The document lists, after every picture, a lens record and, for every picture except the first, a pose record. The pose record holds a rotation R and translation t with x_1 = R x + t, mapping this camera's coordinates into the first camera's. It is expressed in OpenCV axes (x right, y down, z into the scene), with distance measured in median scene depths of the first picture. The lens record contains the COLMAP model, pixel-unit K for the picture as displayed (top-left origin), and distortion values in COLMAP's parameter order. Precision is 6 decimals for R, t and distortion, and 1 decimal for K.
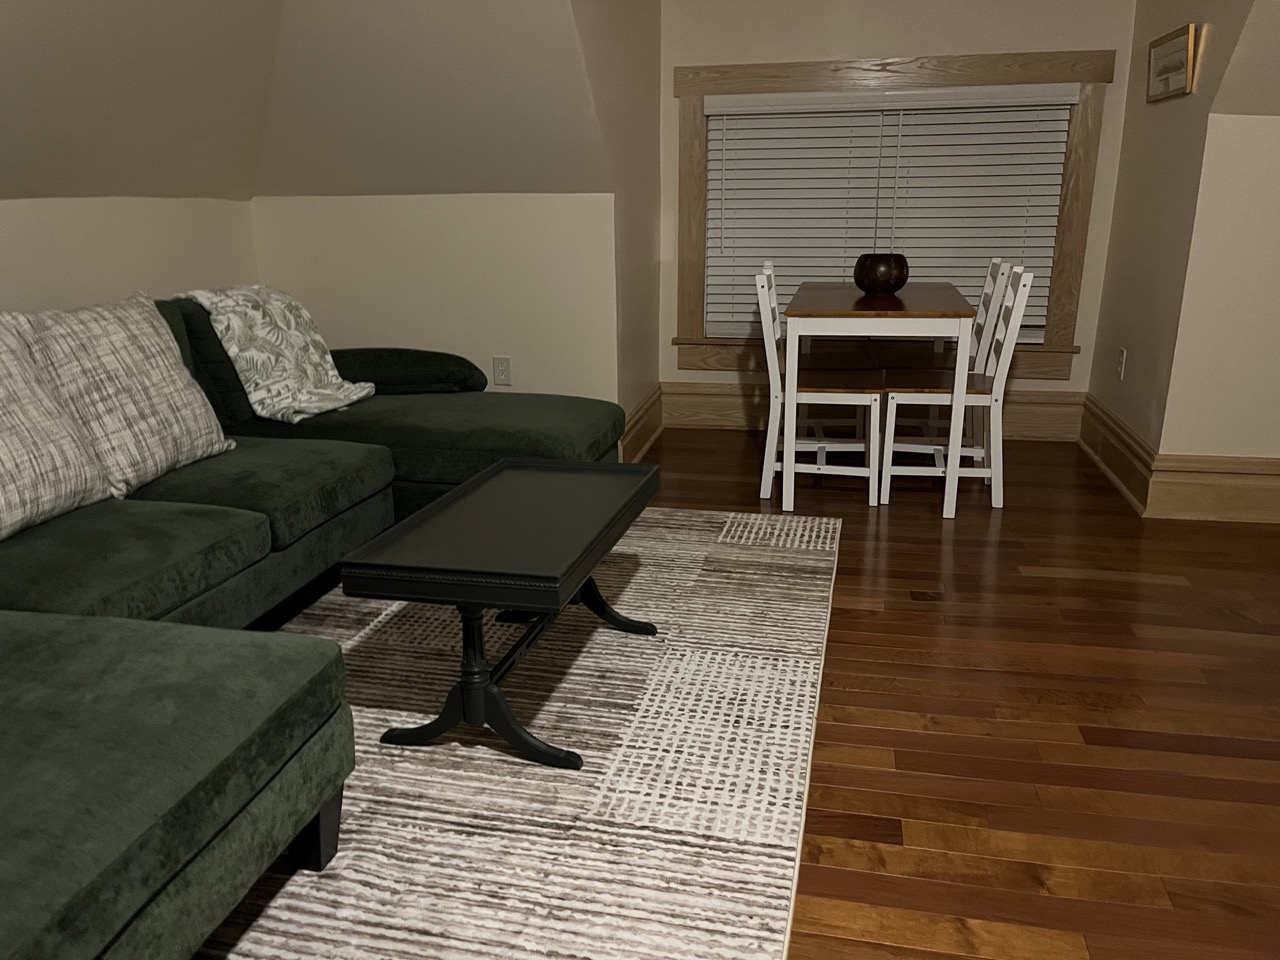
lens RADIAL K [[973.9, 0, 639.8], [0, 973.9, 470.4], [0, 0, 1]] dist [0.056244, -0.085035]
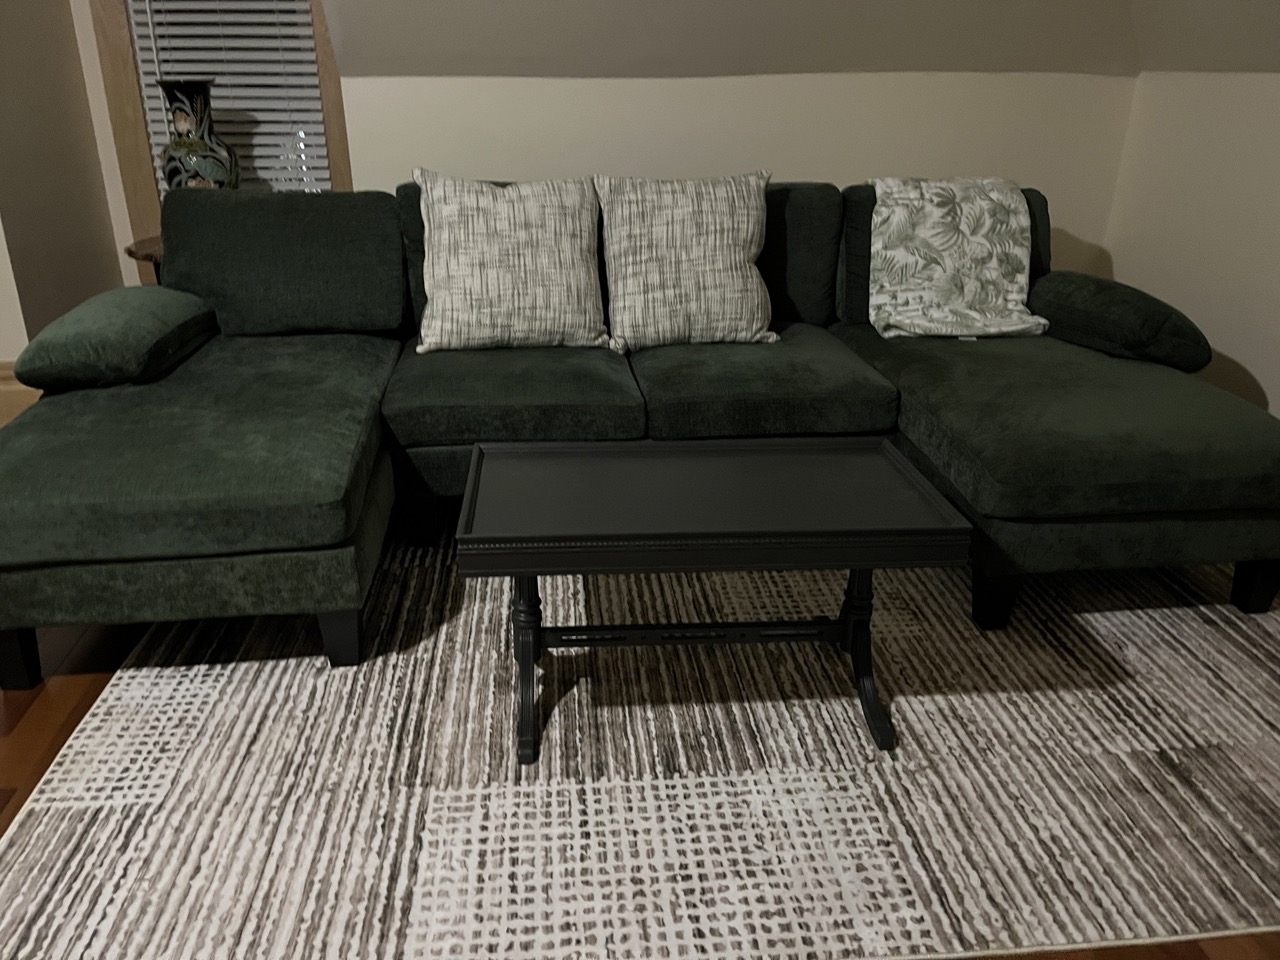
lens RADIAL K [[973.9, 0, 637.2], [0, 973.9, 484.7], [0, 0, 1]] dist [0.056244, -0.085035]
pose [[0.317882, 0.376301, -0.870257, 0.510200], [-0.256229, 0.917810, 0.303269, -0.173316], [0.912851, 0.126581, 0.388175, 0.576095]]
